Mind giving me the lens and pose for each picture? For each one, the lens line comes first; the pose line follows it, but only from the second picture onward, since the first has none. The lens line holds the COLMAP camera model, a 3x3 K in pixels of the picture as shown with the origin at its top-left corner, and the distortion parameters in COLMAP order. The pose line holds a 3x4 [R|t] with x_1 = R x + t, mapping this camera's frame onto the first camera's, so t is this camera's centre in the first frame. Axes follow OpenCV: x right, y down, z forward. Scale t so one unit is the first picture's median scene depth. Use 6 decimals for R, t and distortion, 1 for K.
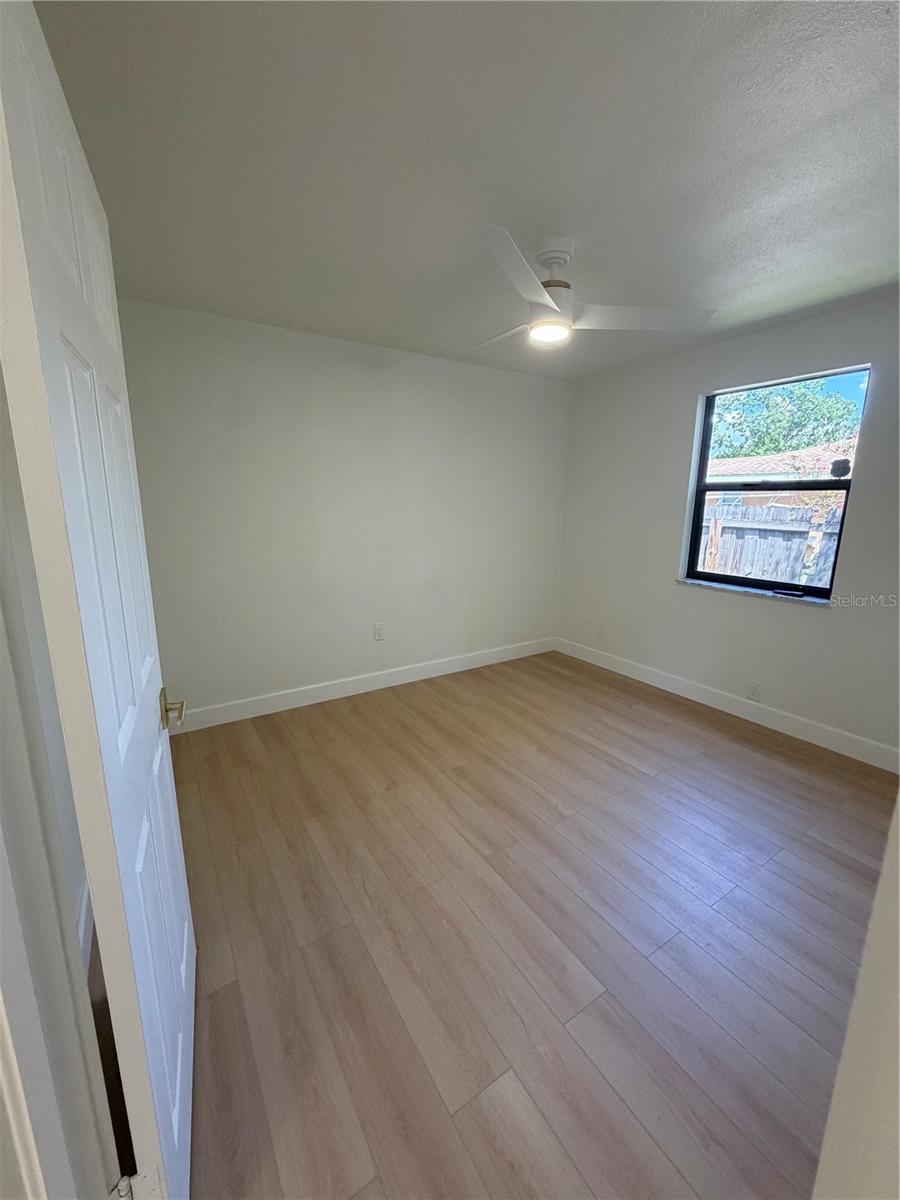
lens RADIAL K [[477.5, 0, 449.2], [0, 477.5, 599.0], [0, 0, 1]] dist [-0.002020, 0.000470]
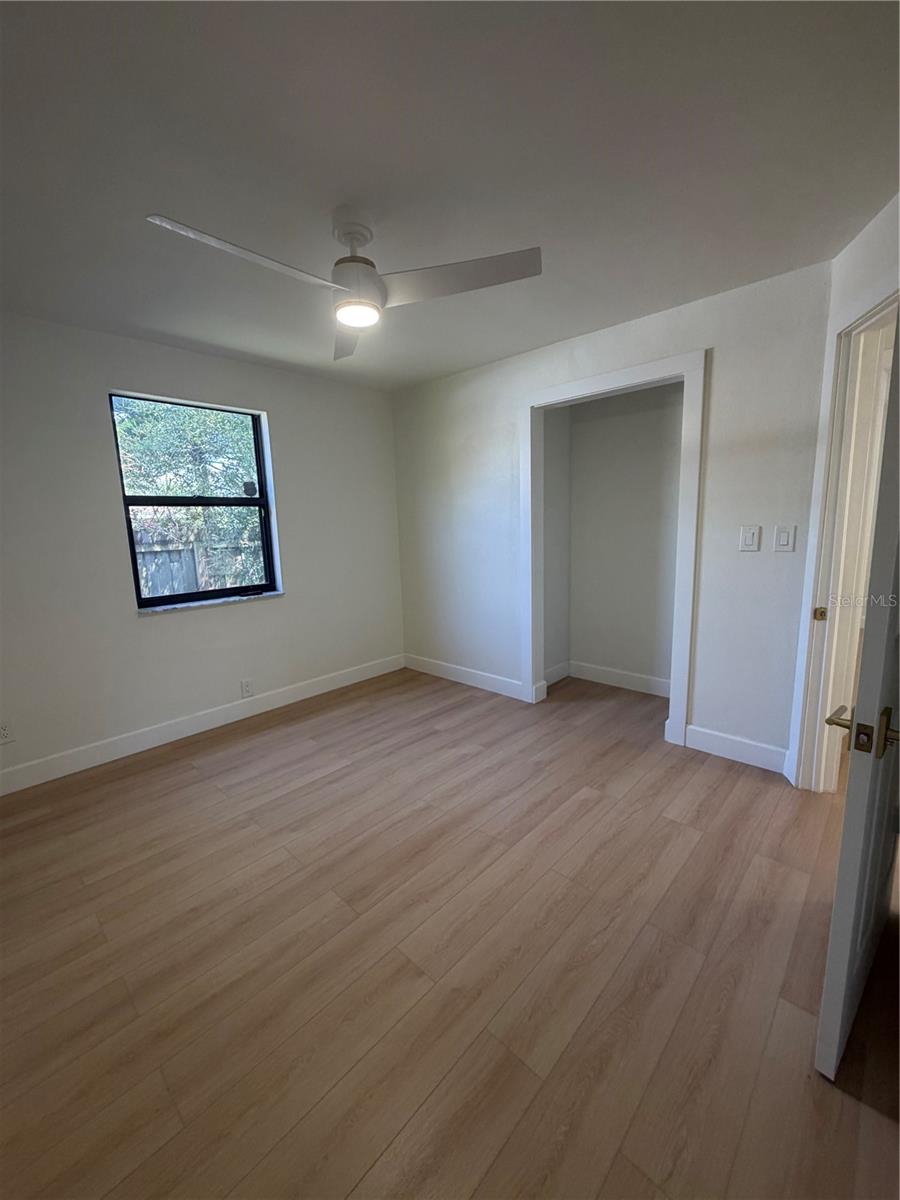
lens RADIAL K [[477.5, 0, 449.2], [0, 477.5, 599.0], [0, 0, 1]] dist [-0.002020, 0.000470]
pose [[-0.239508, -0.155138, 0.958420, -0.629054], [0.228259, 0.950485, 0.210895, -0.163405], [-0.943681, 0.269279, -0.192237, 0.937891]]
